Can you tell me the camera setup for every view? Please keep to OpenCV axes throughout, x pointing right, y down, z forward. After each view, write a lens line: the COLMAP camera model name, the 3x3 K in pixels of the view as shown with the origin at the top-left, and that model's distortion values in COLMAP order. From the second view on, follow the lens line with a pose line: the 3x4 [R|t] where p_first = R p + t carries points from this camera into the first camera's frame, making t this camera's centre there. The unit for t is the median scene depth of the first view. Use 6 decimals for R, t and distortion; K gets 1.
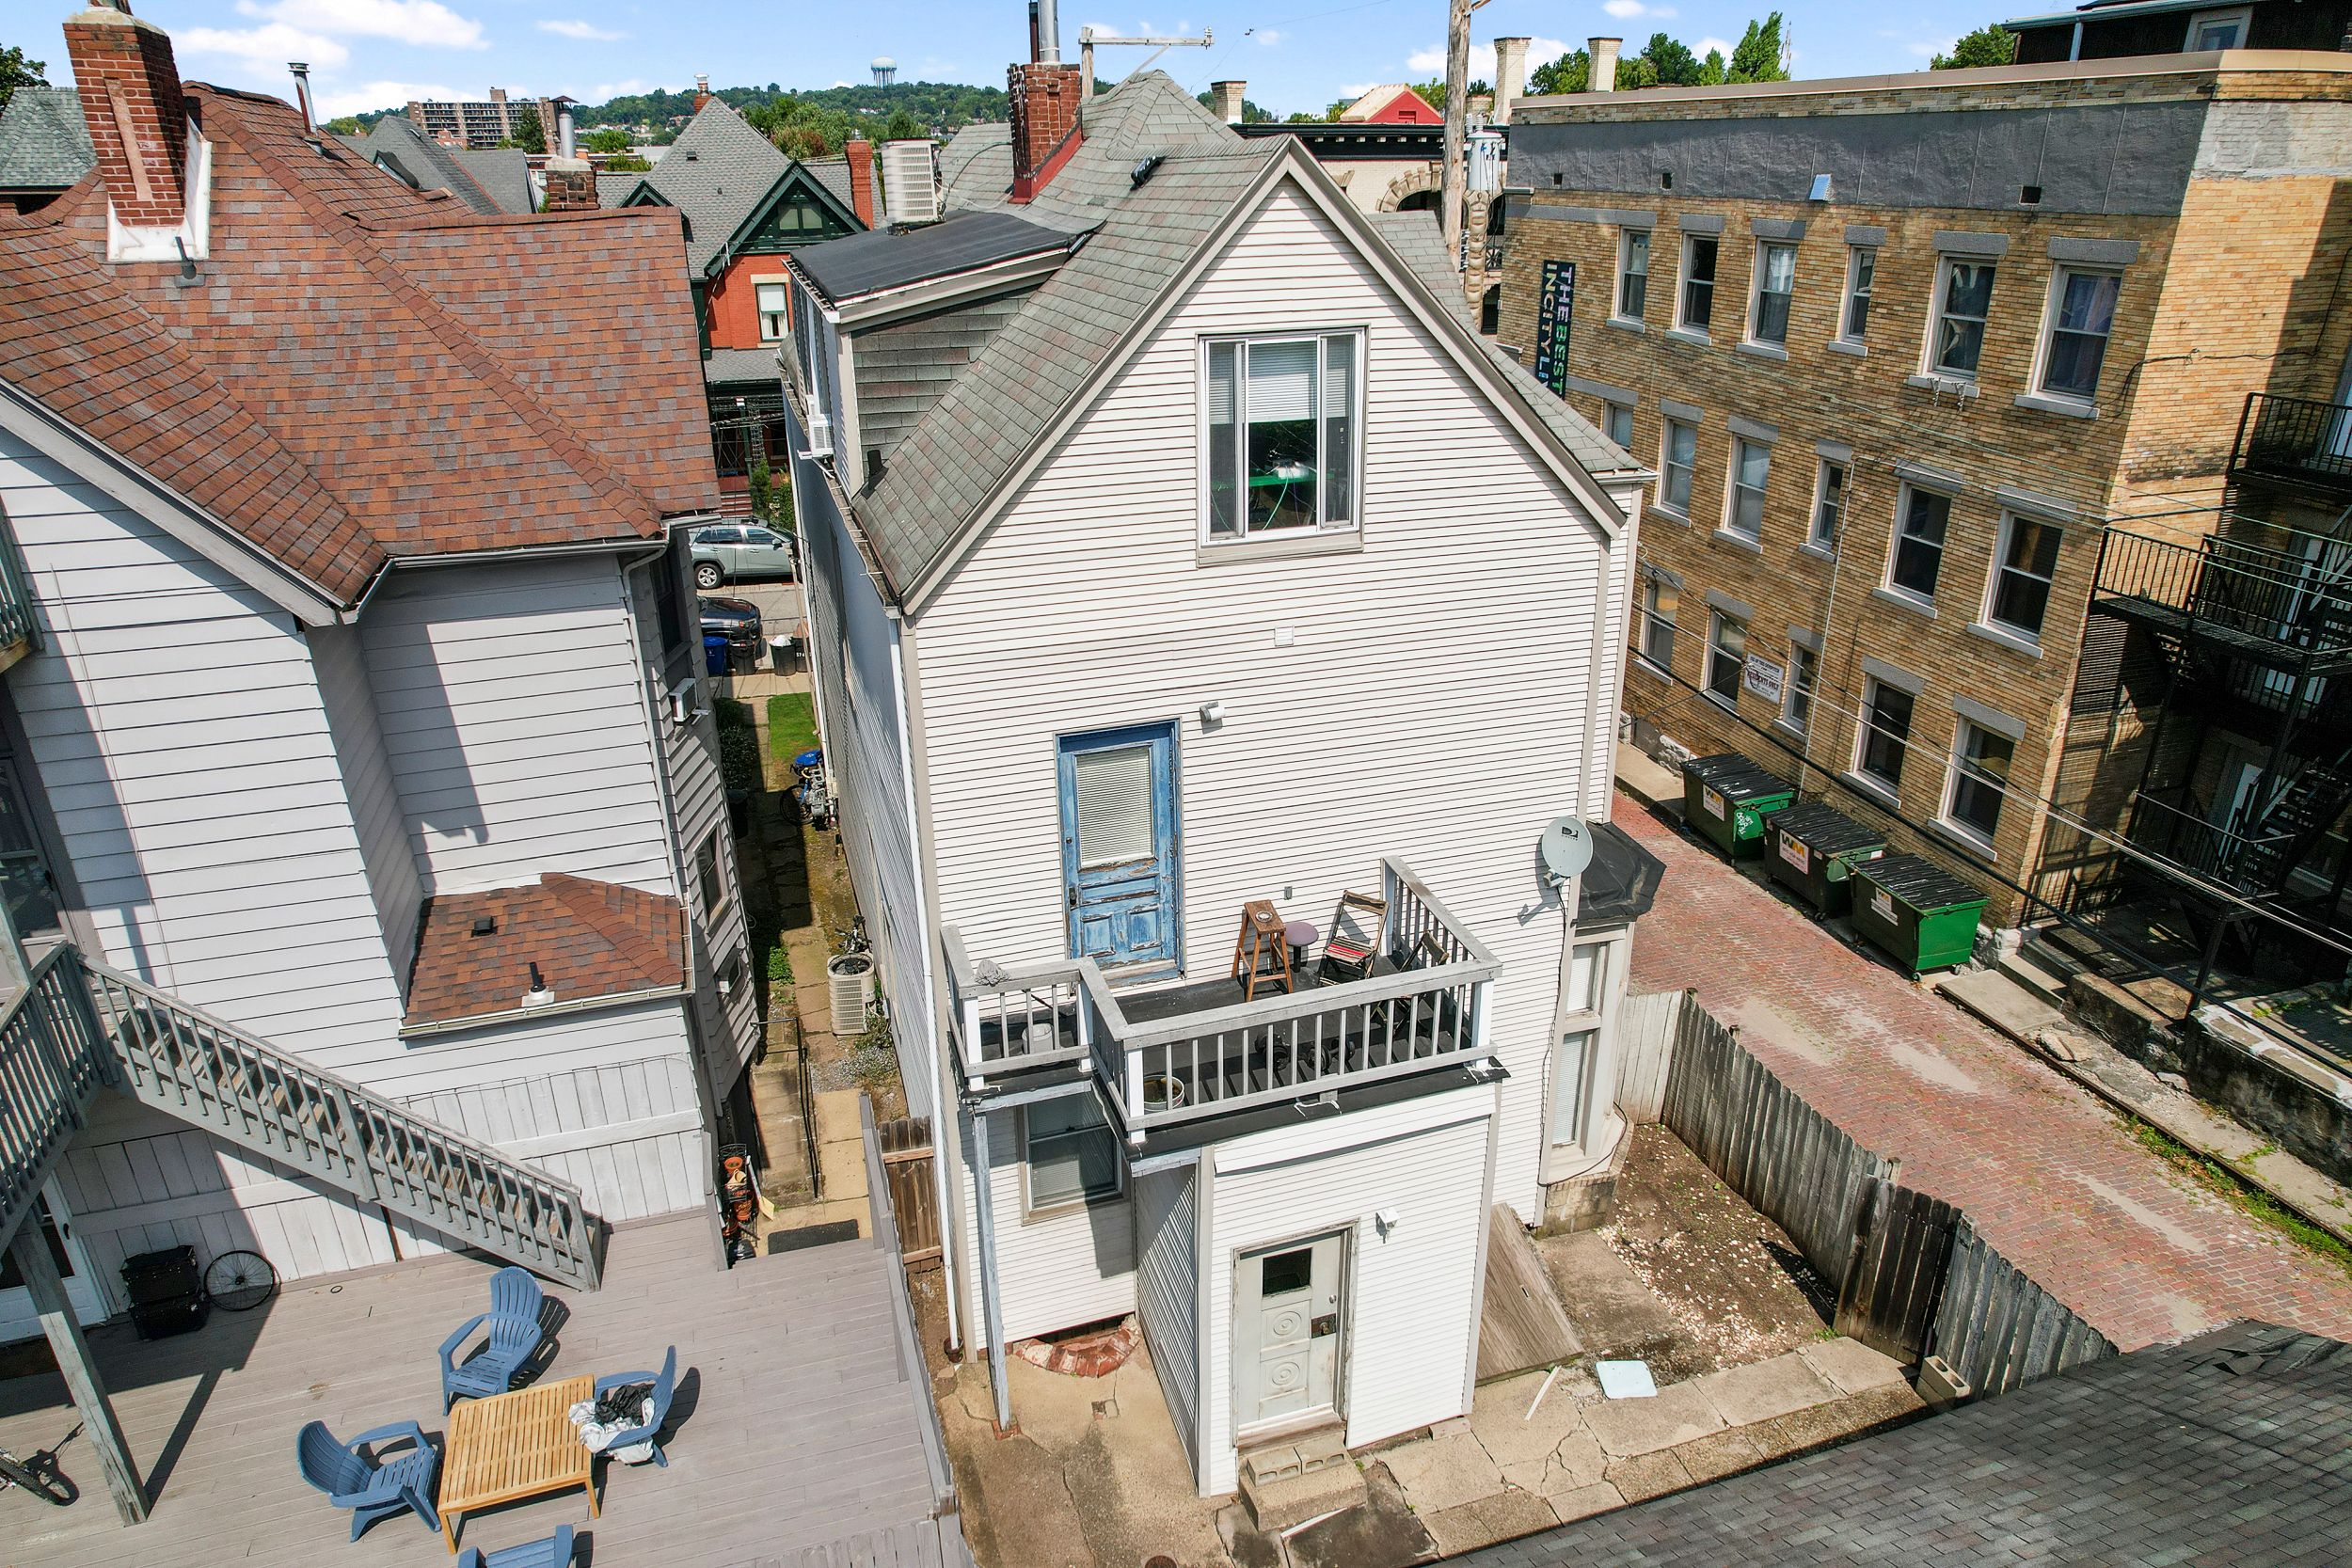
lens RADIAL K [[1495.7, 0, 1174.3], [0, 1495.7, 802.5], [0, 0, 1]] dist [-0.040411, 0.008302]
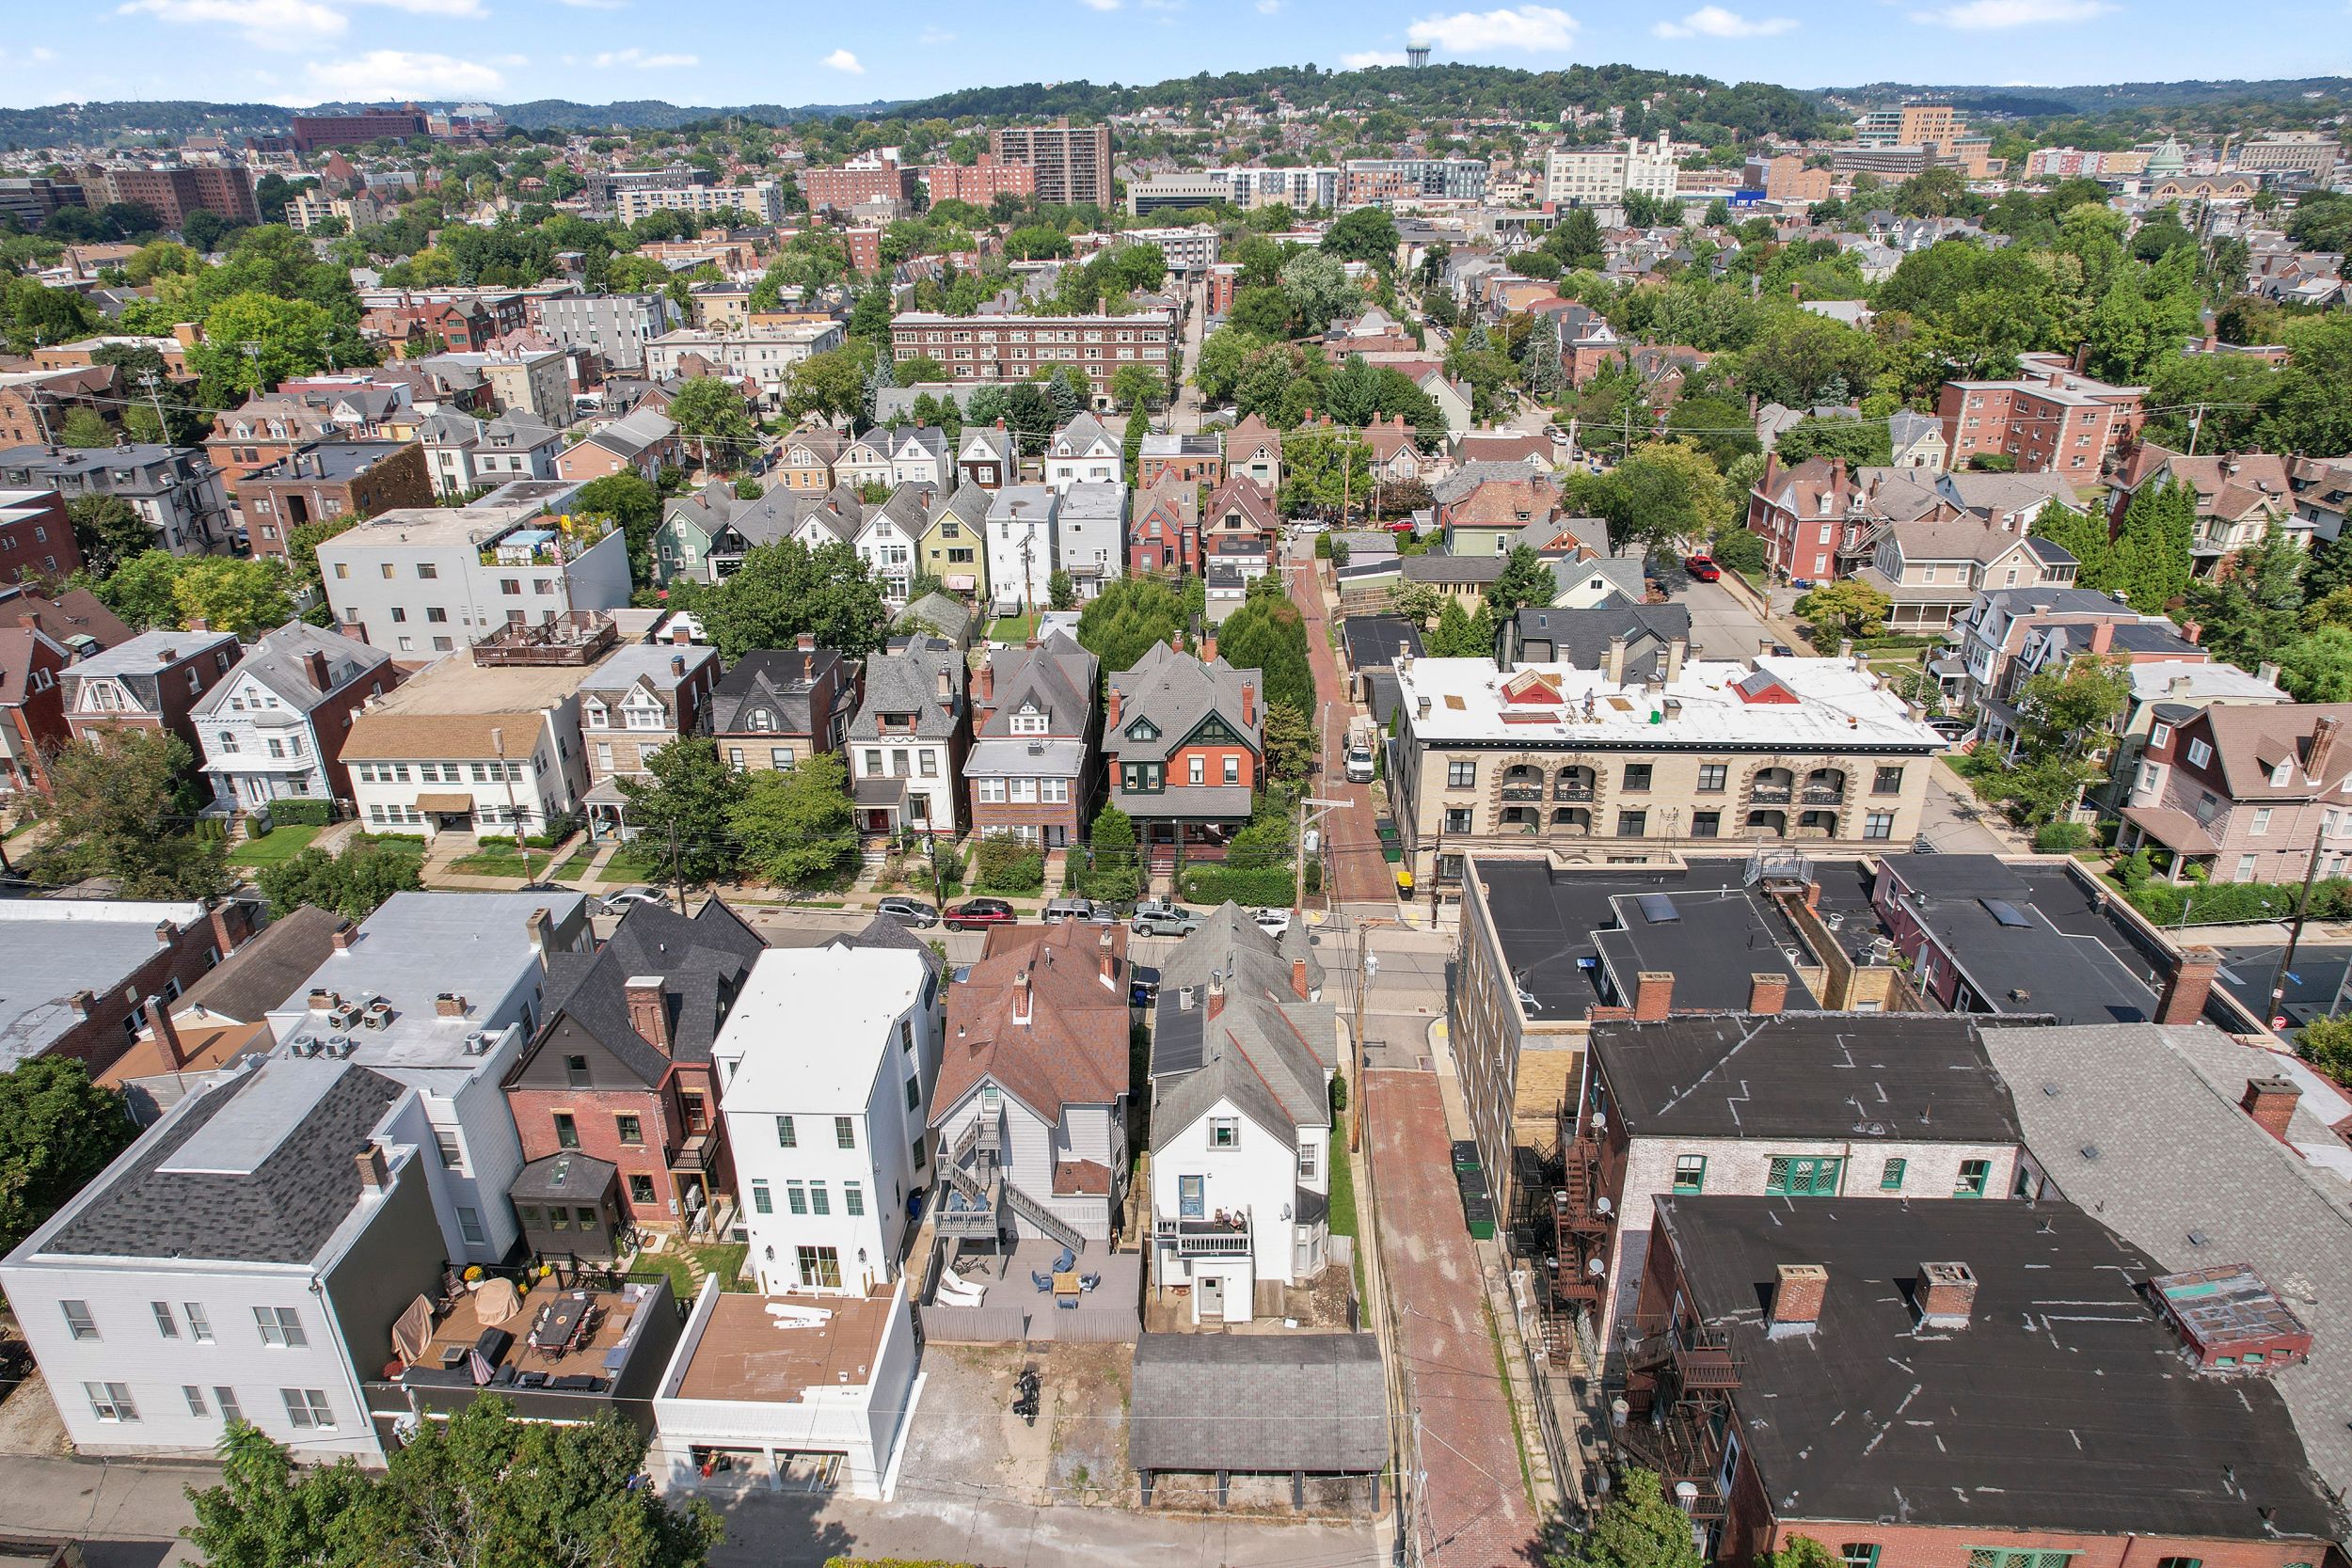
lens RADIAL K [[1495.7, 0, 1171.3], [0, 1495.7, 788.2], [0, 0, 1]] dist [-0.040411, 0.008302]
pose [[0.947208, 0.129589, -0.293264, 1.015990], [-0.124185, 0.991567, 0.037055, -1.280216], [0.295593, 0.001320, 0.955313, -3.259398]]
